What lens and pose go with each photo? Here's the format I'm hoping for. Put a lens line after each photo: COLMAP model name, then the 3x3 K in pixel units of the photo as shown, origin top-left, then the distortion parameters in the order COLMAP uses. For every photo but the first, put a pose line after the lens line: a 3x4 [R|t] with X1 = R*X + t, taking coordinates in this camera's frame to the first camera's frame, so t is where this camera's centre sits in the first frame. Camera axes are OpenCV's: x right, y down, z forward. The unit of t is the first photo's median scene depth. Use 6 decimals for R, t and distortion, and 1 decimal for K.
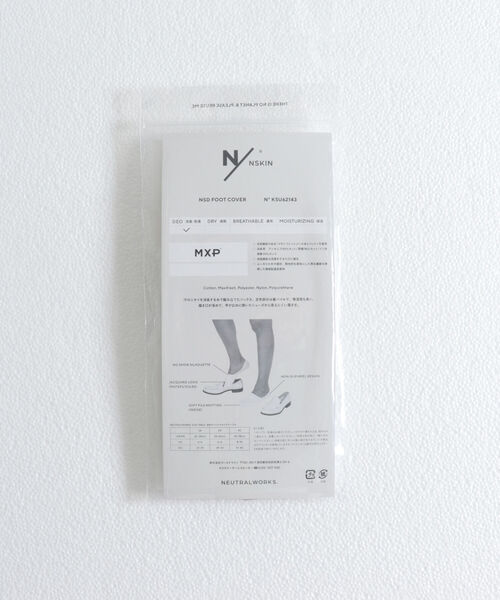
lens RADIAL K [[725.8, 0, 246.7], [0, 725.8, 304.1], [0, 0, 1]] dist [-0.129028, 0.000000]
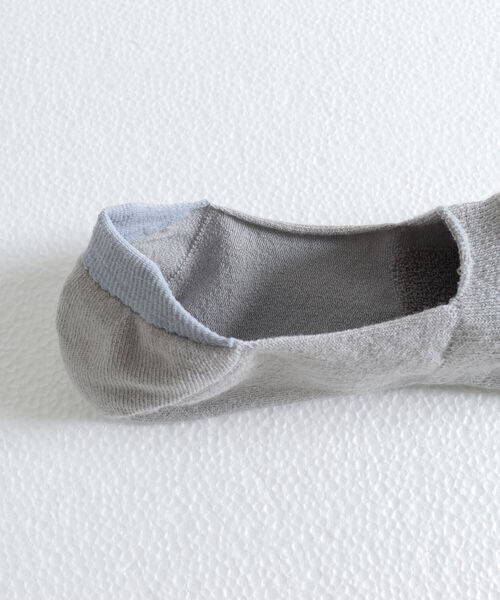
lens RADIAL K [[725.8, 0, 249.9], [0, 725.8, 297.6], [0, 0, 1]] dist [-0.129028, 0.000000]
pose [[0.997951, -0.062150, 0.015187, -0.009189], [0.063743, 0.945483, -0.319372, 0.222945], [0.005490, 0.319686, 0.947508, 0.558961]]
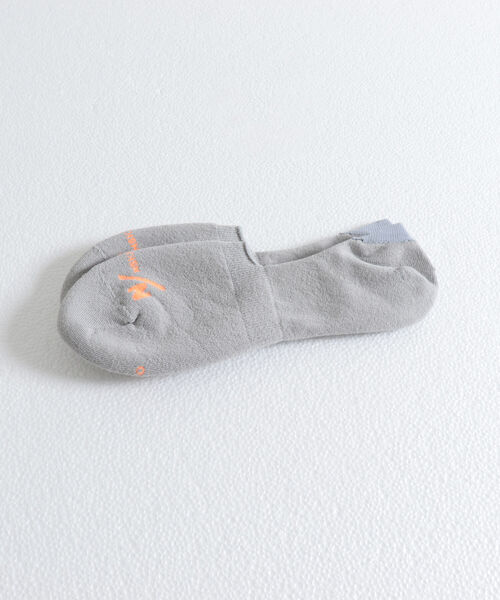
lens RADIAL K [[725.8, 0, 254.2], [0, 725.8, 300.4], [0, 0, 1]] dist [-0.129028, 0.000000]
pose [[0.999702, 0.022891, 0.008462, 0.045503], [-0.014041, 0.823086, -0.567743, 0.464416], [-0.019961, 0.567455, 0.823163, 0.237532]]
